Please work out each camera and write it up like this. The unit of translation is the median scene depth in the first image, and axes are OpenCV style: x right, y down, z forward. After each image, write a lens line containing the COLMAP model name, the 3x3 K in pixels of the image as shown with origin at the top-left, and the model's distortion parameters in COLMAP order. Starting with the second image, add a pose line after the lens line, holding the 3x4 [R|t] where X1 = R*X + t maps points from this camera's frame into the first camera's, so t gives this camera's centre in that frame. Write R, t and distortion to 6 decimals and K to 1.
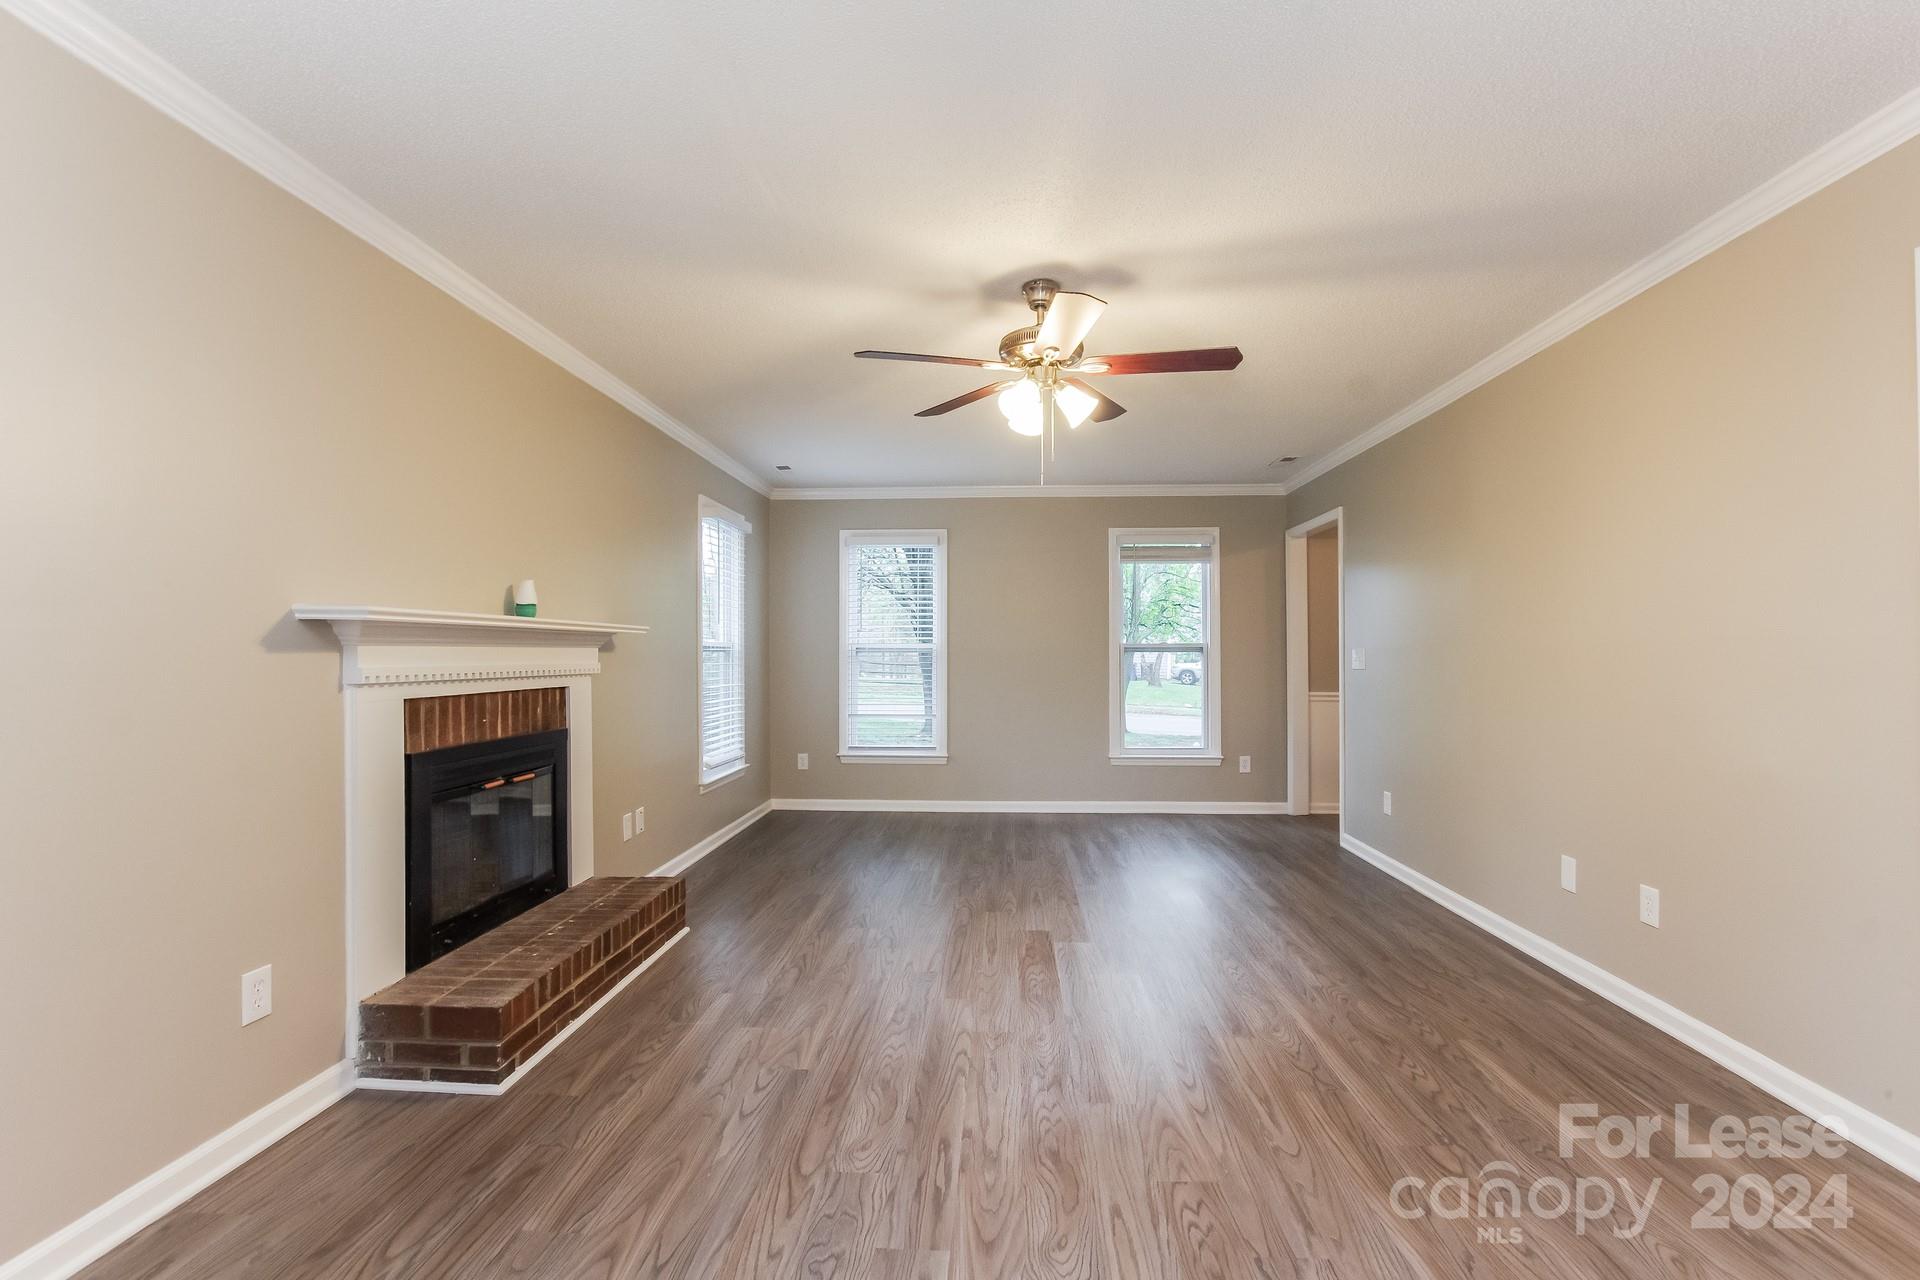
lens RADIAL K [[843.9, 0, 958.5], [0, 843.9, 646.1], [0, 0, 1]] dist [-0.019024, 0.005079]
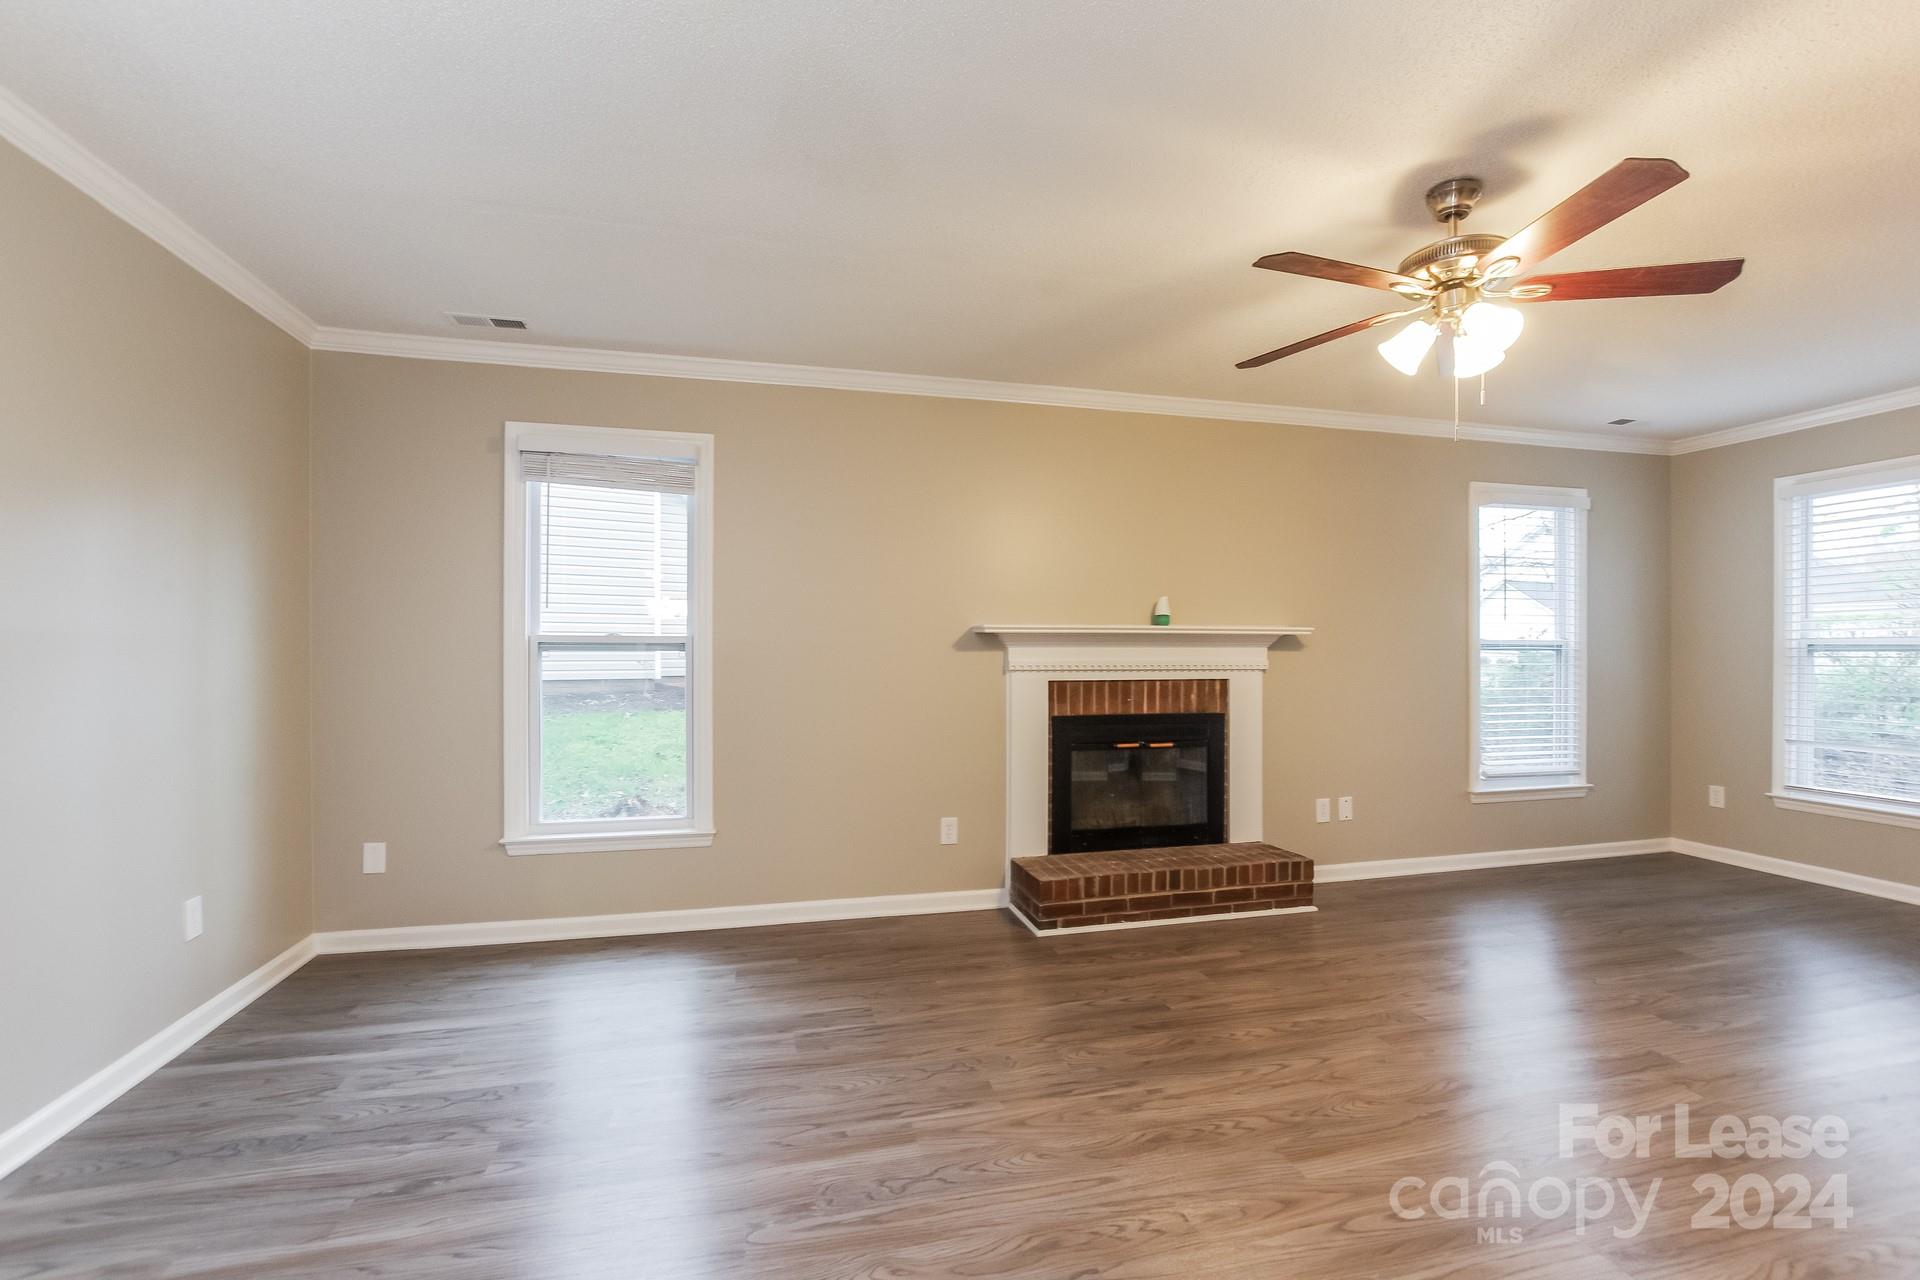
lens RADIAL K [[843.9, 0, 978.3], [0, 843.9, 654.8], [0, 0, 1]] dist [-0.019024, 0.005079]
pose [[0.313749, 0.003077, -0.949501, 0.734891], [0.006895, 0.999961, 0.005519, 0.004186], [0.949481, -0.008279, 0.313715, 0.335781]]
